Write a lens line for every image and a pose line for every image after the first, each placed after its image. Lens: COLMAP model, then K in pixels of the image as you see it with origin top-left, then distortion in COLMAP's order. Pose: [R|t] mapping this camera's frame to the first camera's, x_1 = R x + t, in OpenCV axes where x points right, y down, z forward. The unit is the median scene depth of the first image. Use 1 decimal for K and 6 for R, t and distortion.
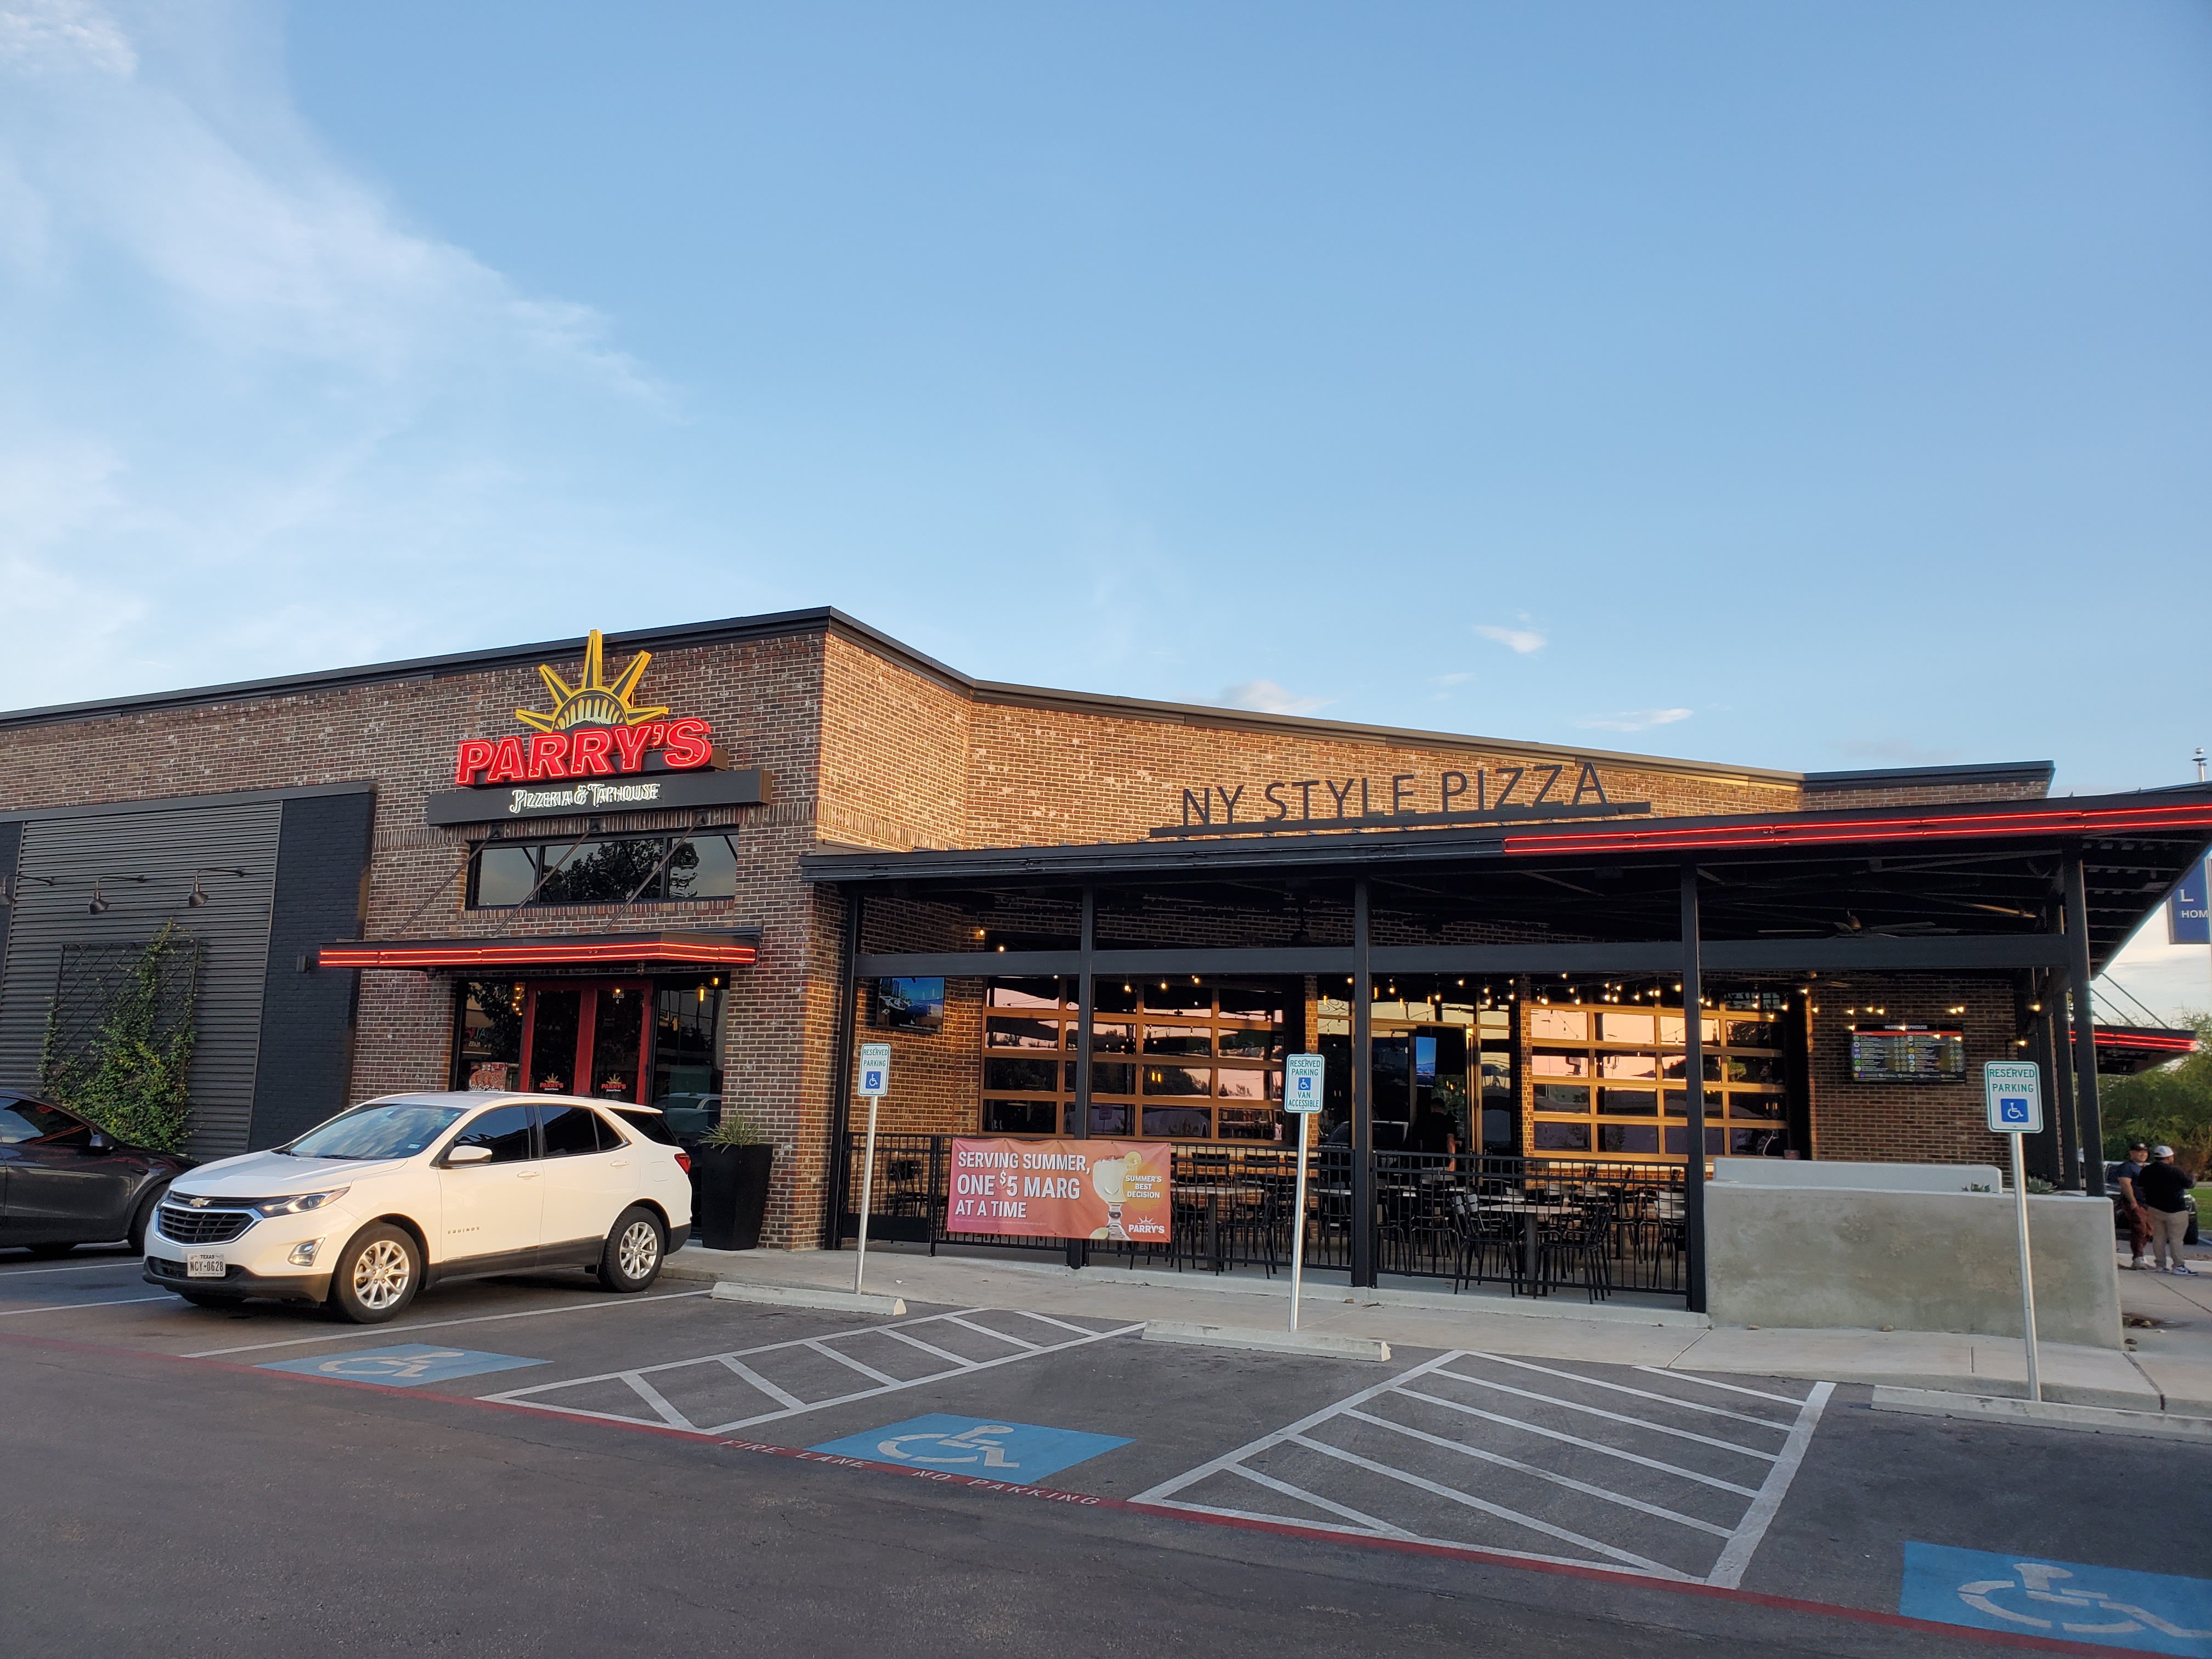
lens RADIAL K [[1625.7, 0, 1106.0], [0, 1625.7, 829.5], [0, 0, 1]] dist [-0.030480, -0.002465]
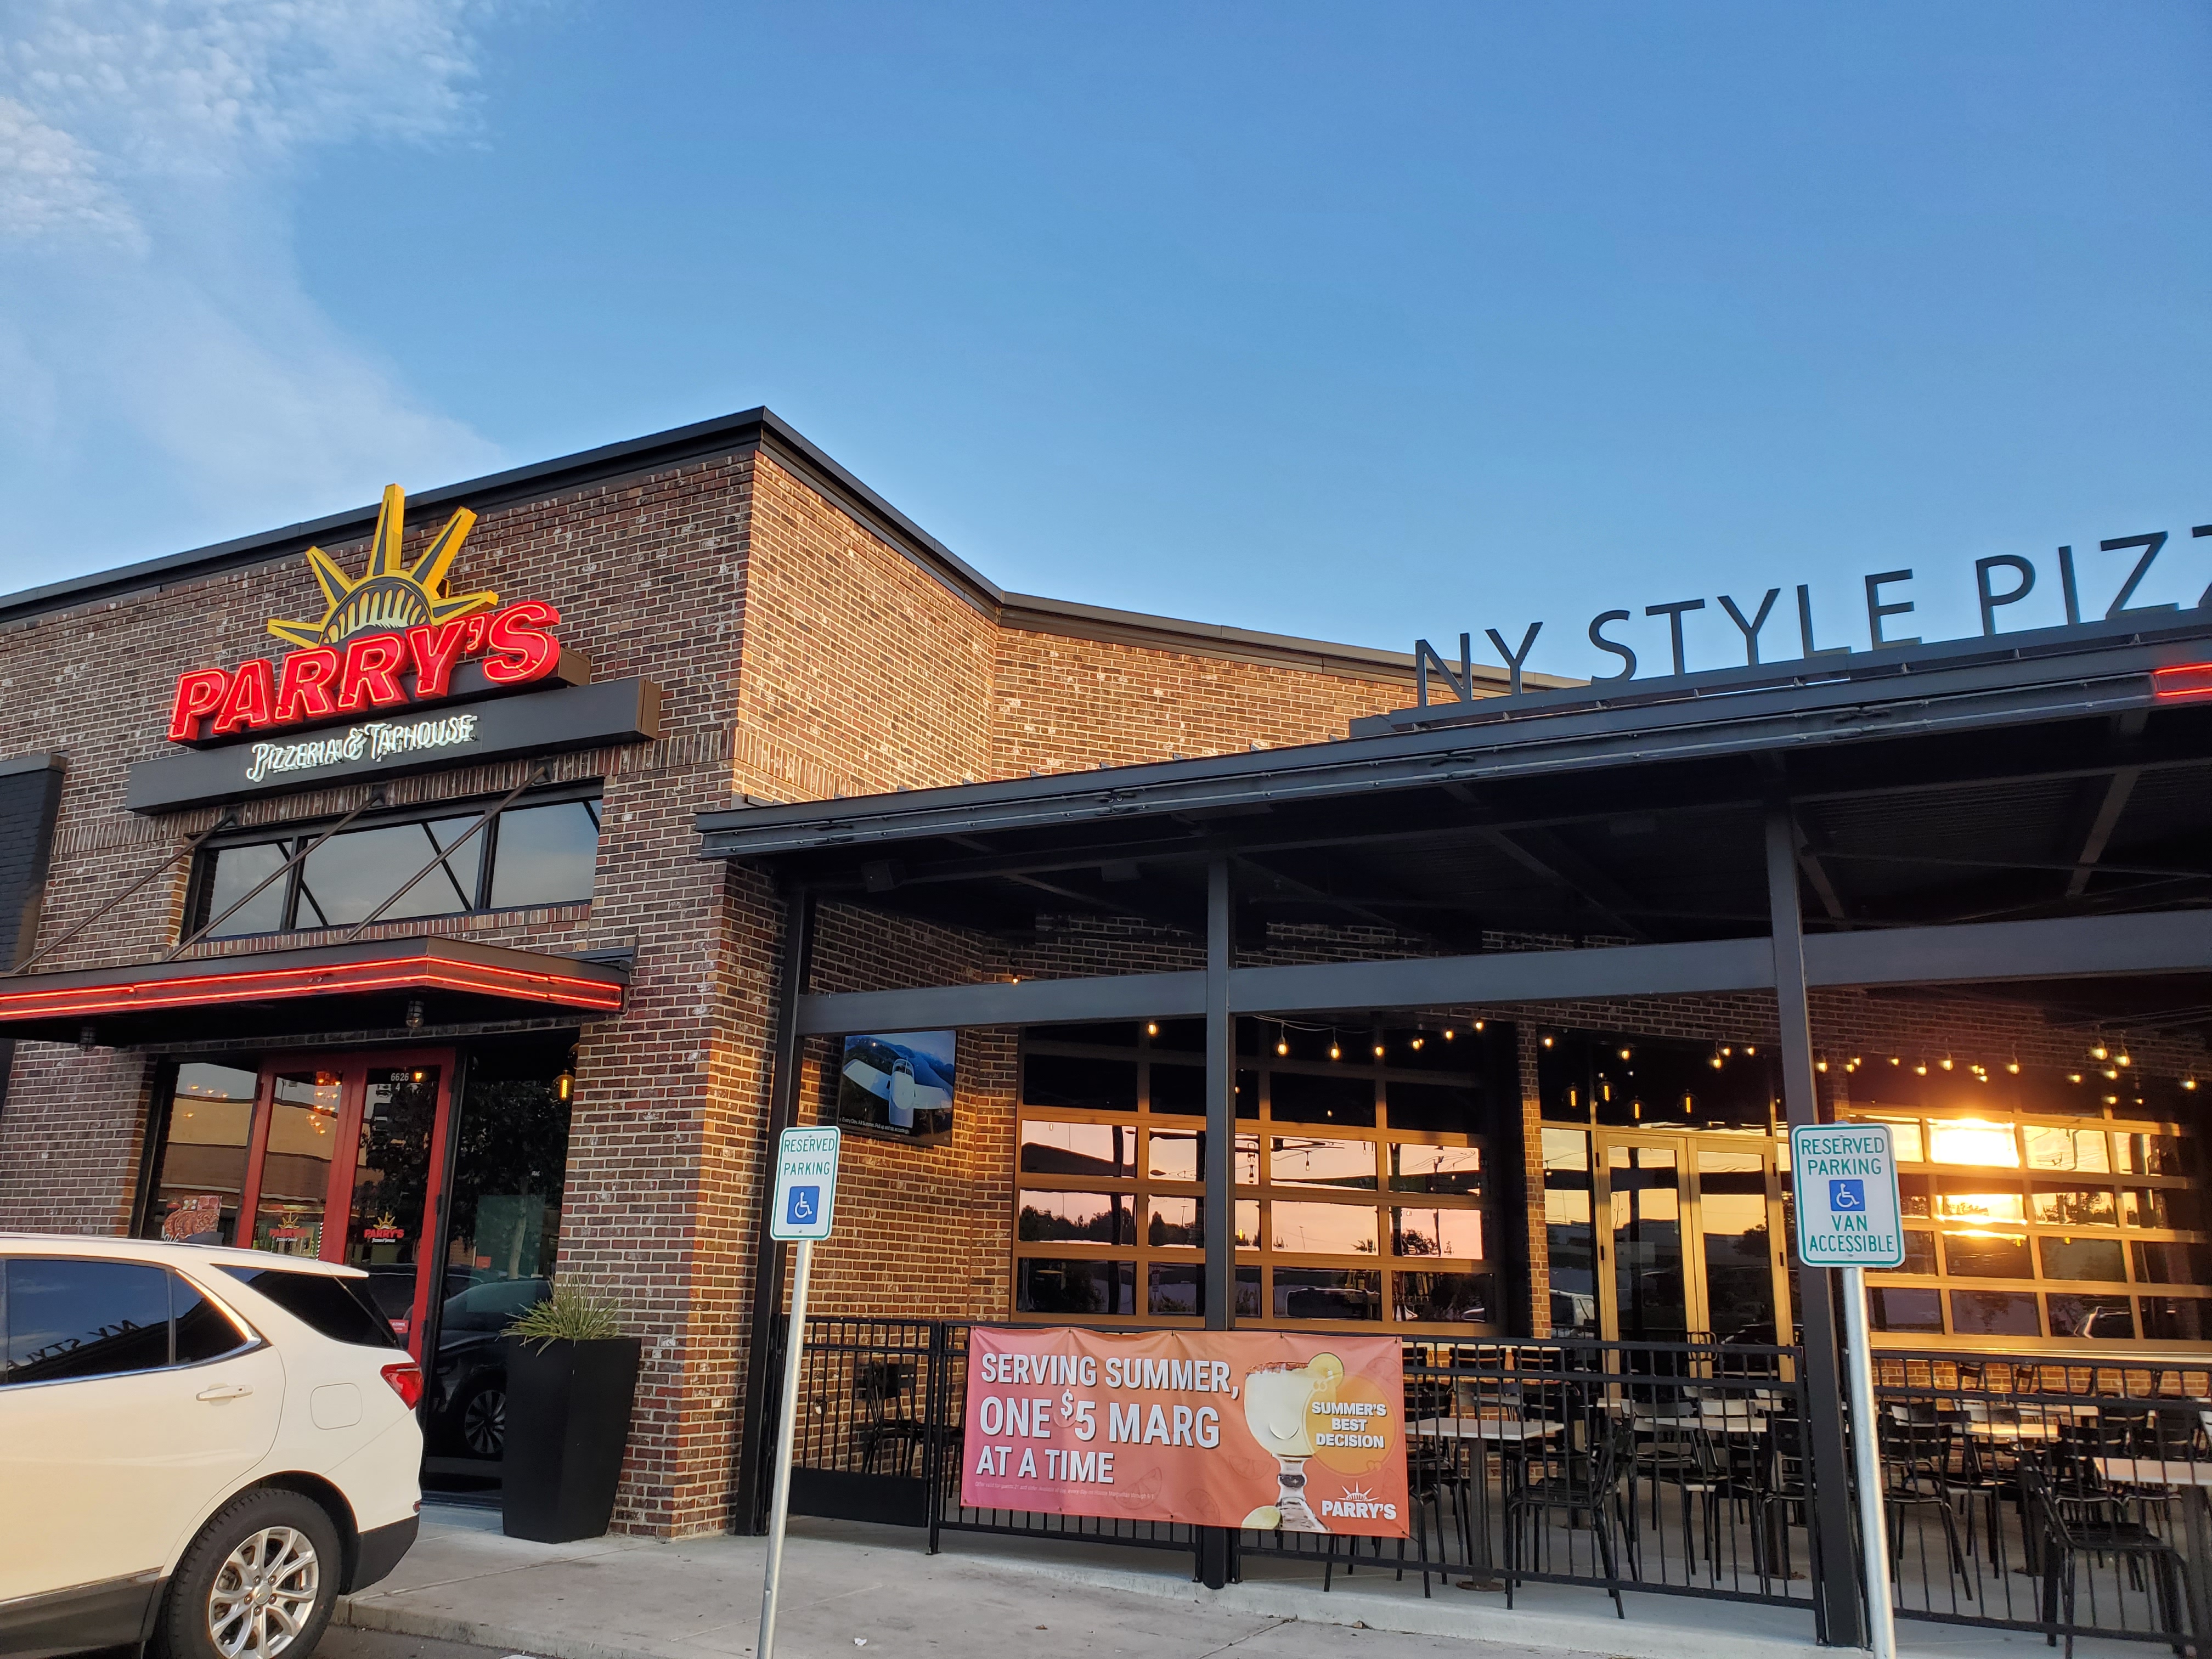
lens RADIAL K [[1726.3, 0, 1106.0], [0, 1726.3, 829.5], [0, 0, 1]] dist [-0.090193, 0.131745]
pose [[0.999926, -0.006634, -0.010238, -0.040157], [0.005720, 0.996204, -0.086863, 0.071024], [0.010775, 0.086798, 0.996168, 0.395015]]
